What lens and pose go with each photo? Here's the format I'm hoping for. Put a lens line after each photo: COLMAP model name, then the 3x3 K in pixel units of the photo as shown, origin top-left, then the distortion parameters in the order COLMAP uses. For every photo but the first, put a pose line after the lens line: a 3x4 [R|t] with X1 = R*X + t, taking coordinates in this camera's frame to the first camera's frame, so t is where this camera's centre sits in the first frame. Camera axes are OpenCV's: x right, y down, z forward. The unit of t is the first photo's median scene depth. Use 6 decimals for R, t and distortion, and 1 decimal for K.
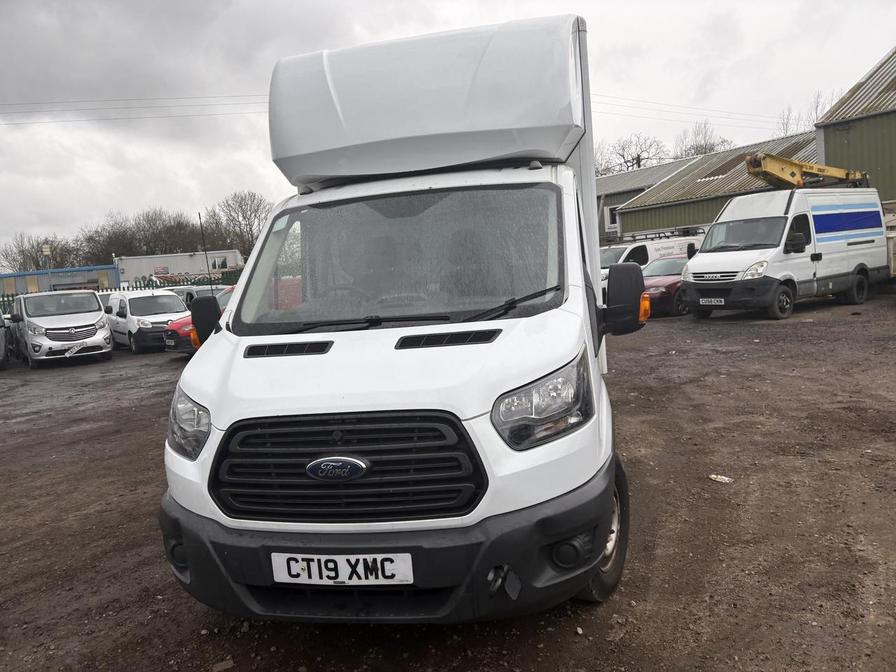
lens RADIAL K [[683.1, 0, 448.0], [0, 683.1, 336.0], [0, 0, 1]] dist [0.020227, -0.003721]
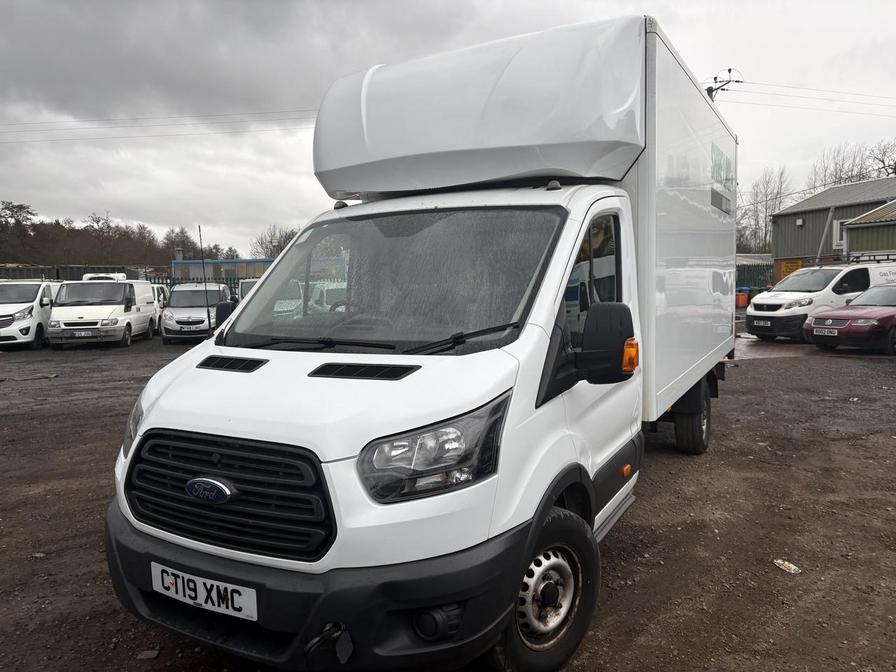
lens RADIAL K [[683.1, 0, 448.0], [0, 683.1, 336.0], [0, 0, 1]] dist [0.020227, -0.003721]
pose [[0.944662, 0.090571, -0.315295, 0.399688], [-0.091129, 0.995754, 0.013006, -0.066381], [0.315135, 0.016446, 0.948905, 0.130501]]
